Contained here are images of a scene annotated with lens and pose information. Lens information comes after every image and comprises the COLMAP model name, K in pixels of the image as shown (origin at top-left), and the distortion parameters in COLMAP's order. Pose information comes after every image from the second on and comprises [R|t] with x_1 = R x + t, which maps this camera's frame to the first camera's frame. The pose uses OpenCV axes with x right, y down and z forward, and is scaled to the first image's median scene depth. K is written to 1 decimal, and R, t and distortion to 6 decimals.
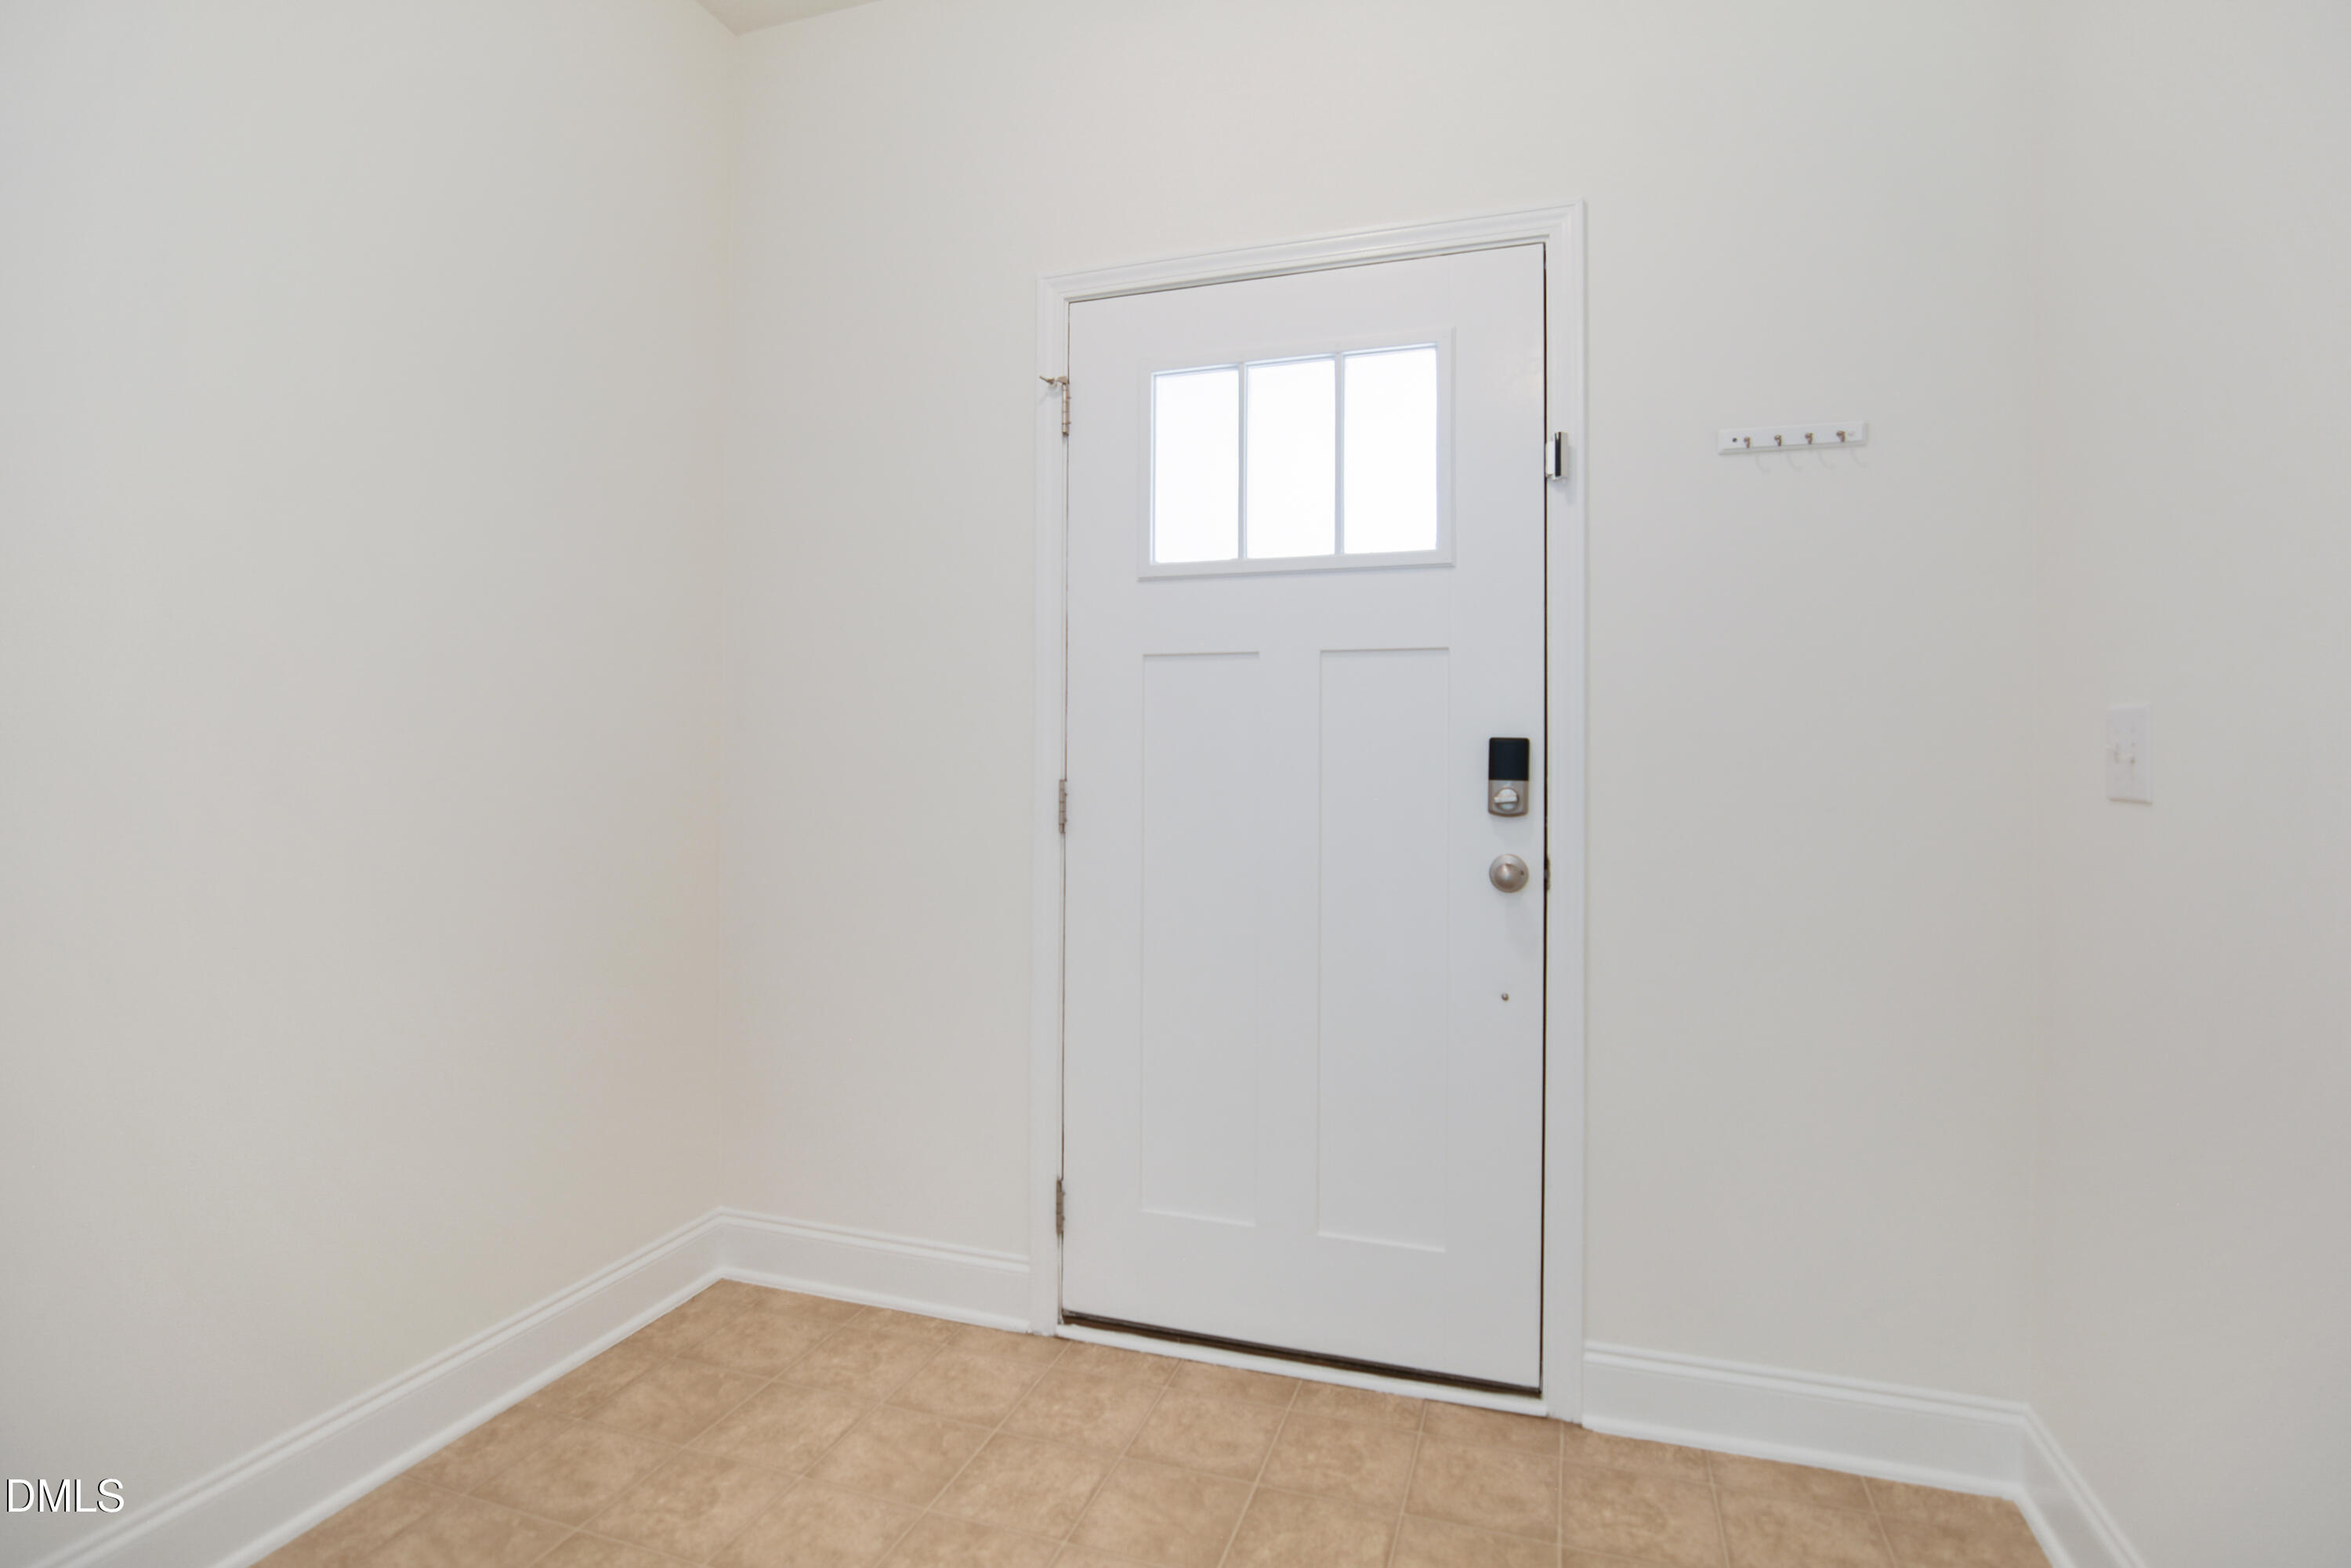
lens RADIAL K [[1198.1, 0, 1177.7], [0, 1198.1, 781.1], [0, 0, 1]] dist [-0.028701, 0.004570]
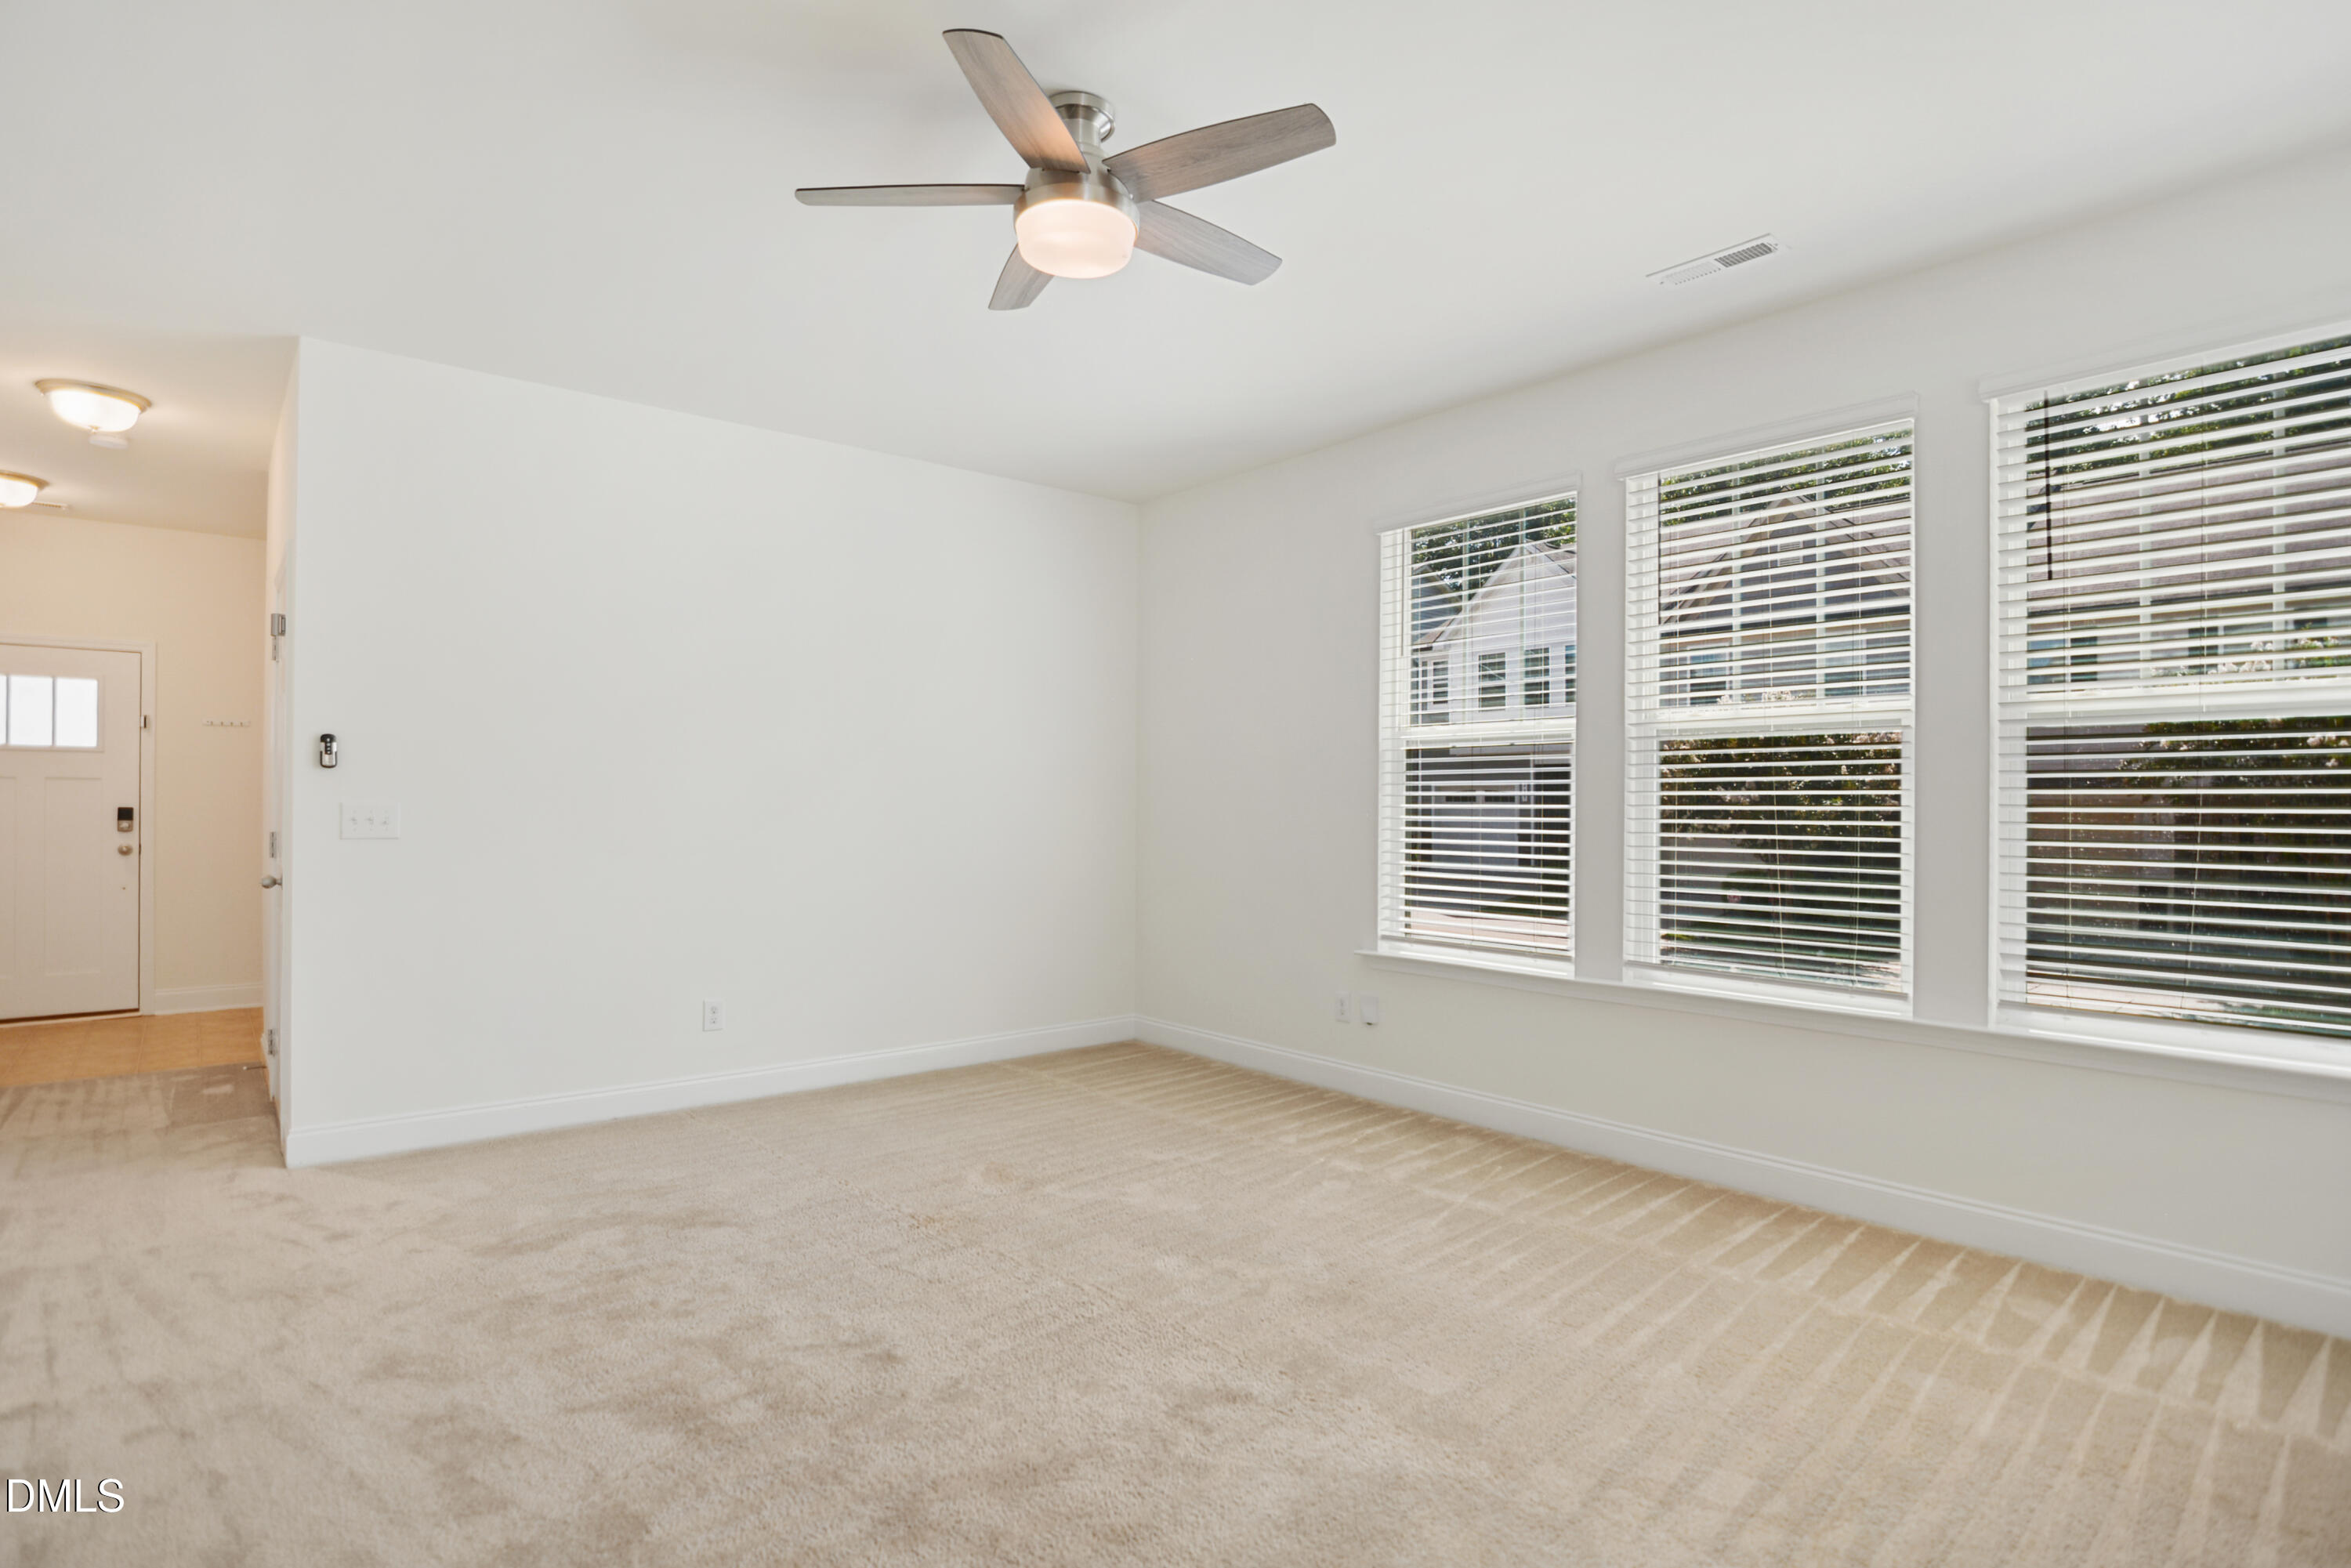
lens RADIAL K [[1198.1, 0, 1177.5], [0, 1198.1, 795.8], [0, 0, 1]] dist [-0.028701, 0.004570]
pose [[0.526985, 0.002948, 0.849870, -0.915087], [-0.003359, 0.999993, -0.001386, -0.072100], [-0.849868, -0.002124, 0.526991, -3.067294]]
